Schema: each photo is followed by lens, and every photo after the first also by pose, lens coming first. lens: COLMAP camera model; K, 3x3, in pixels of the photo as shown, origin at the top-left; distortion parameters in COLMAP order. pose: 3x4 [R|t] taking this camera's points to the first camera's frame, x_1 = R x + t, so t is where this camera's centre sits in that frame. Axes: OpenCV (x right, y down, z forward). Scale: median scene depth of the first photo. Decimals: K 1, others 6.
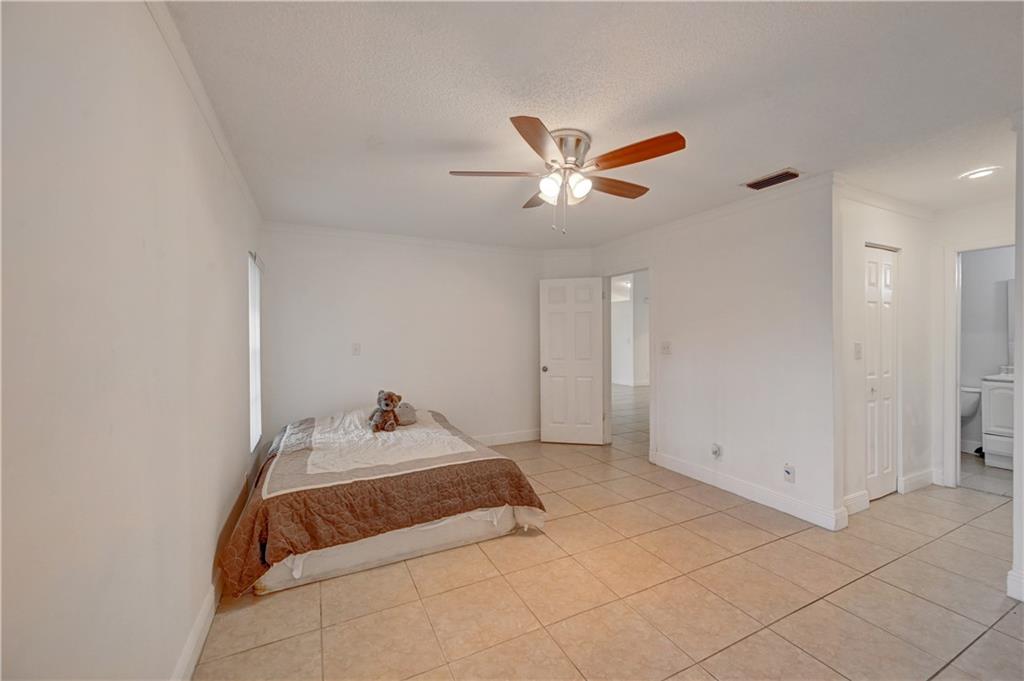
lens RADIAL K [[405.8, 0, 515.4], [0, 405.8, 338.9], [0, 0, 1]] dist [0.002375, 0.000540]
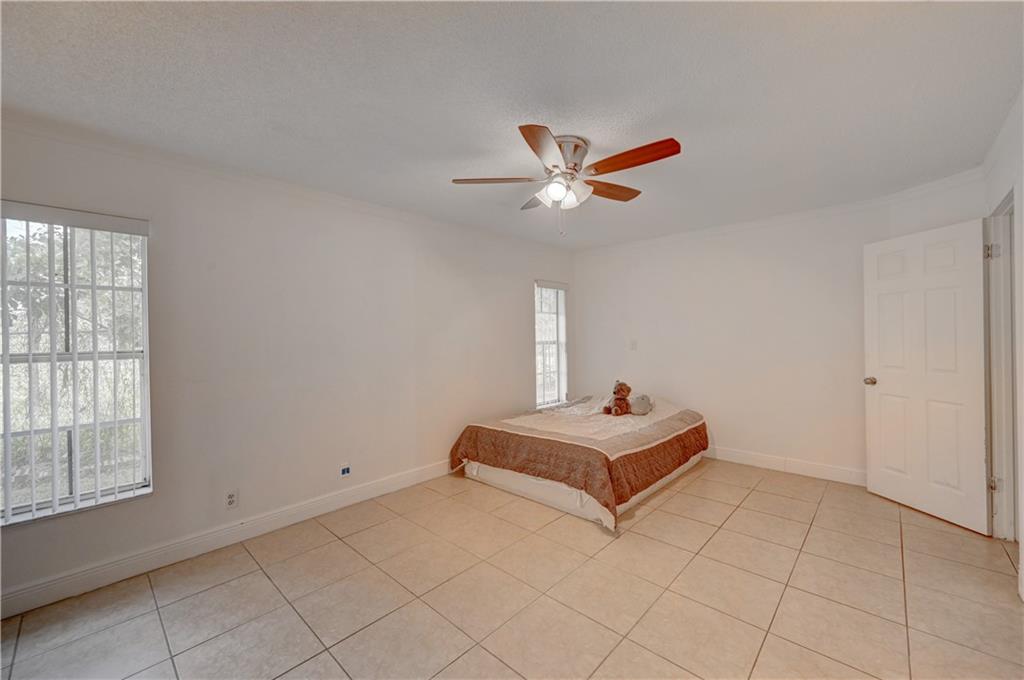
lens RADIAL K [[405.8, 0, 513.8], [0, 405.8, 340.0], [0, 0, 1]] dist [0.002375, 0.000540]
pose [[0.345792, 0.009347, -0.938265, 0.865121], [0.008511, 0.999878, 0.013097, -0.007963], [0.938272, -0.012515, 0.345671, 0.427238]]
